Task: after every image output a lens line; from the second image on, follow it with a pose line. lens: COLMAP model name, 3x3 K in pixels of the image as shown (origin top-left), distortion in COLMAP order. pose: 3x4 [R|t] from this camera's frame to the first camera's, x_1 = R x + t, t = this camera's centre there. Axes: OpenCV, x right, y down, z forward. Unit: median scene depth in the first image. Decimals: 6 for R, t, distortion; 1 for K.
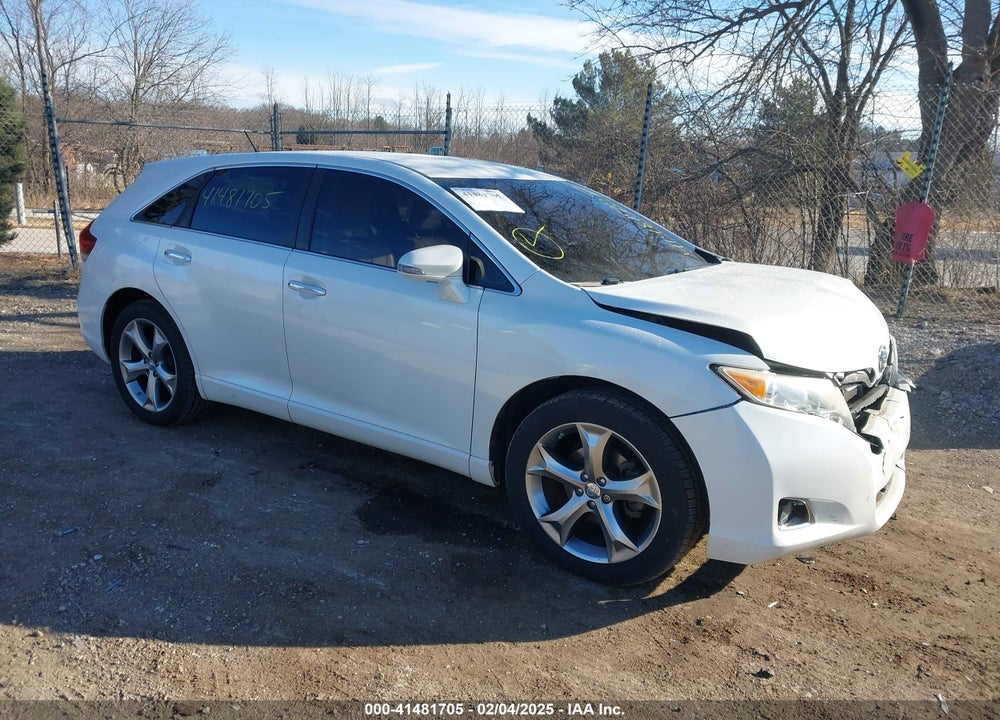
lens RADIAL K [[788.2, 0, 489.8], [0, 788.2, 360.4], [0, 0, 1]] dist [0.028757, -0.011683]
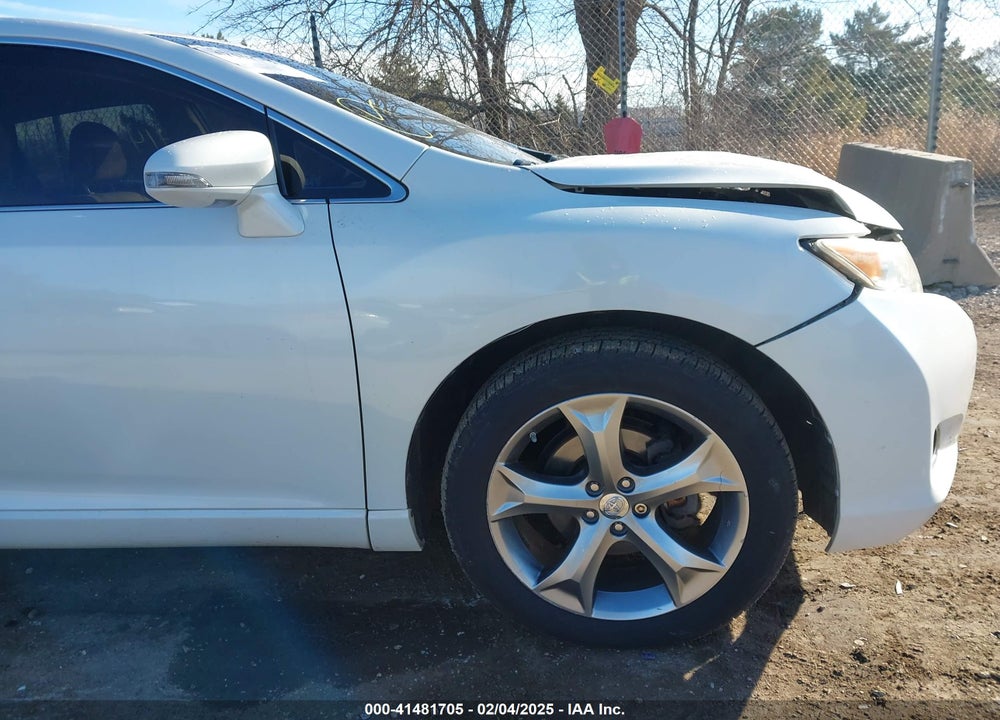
lens RADIAL K [[788.2, 0, 489.8], [0, 788.2, 360.4], [0, 0, 1]] dist [0.028757, -0.011683]
pose [[0.886171, -0.223036, 0.406148, -0.150643], [0.218577, 0.974094, 0.058013, 0.005165], [-0.408565, 0.037365, 0.911964, 0.458402]]
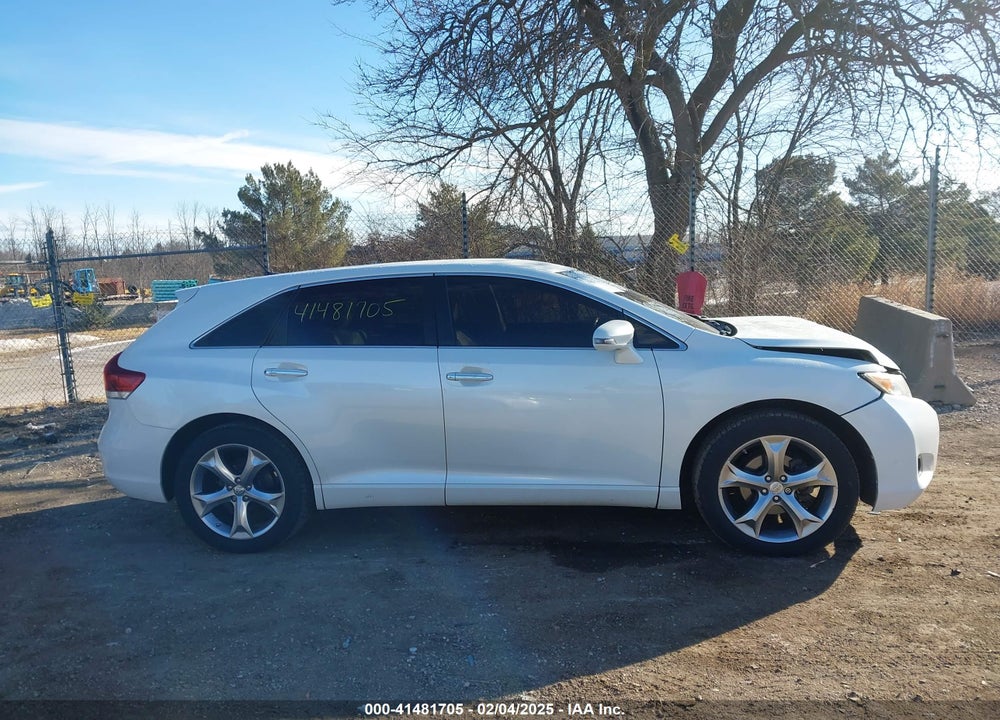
lens RADIAL K [[788.2, 0, 489.8], [0, 788.2, 360.4], [0, 0, 1]] dist [0.028757, -0.011683]
pose [[0.900685, -0.133218, 0.413545, -0.748489], [0.184387, 0.979067, -0.086194, -0.014464], [-0.393406, 0.153886, 0.906394, -0.037517]]
